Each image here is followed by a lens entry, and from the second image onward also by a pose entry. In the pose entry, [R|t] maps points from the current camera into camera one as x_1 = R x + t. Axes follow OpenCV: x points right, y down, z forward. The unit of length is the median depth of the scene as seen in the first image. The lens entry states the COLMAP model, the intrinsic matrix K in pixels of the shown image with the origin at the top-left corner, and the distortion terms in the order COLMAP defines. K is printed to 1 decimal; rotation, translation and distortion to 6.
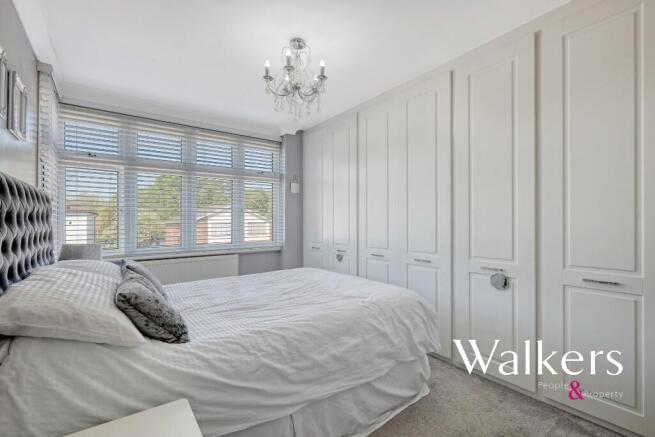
lens RADIAL K [[286.1, 0, 329.7], [0, 286.1, 218.1], [0, 0, 1]] dist [-0.000708, 0.000038]
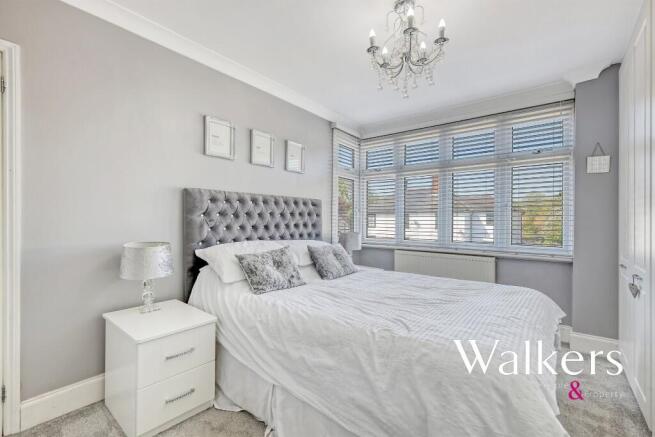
lens RADIAL K [[286.1, 0, 329.4], [0, 286.1, 218.2], [0, 0, 1]] dist [-0.000708, 0.000038]
pose [[0.268338, 0.005733, -0.963308, 0.804935], [0.003676, 0.999969, 0.006975, 0.009464], [0.963318, -0.005413, 0.268309, 0.712362]]
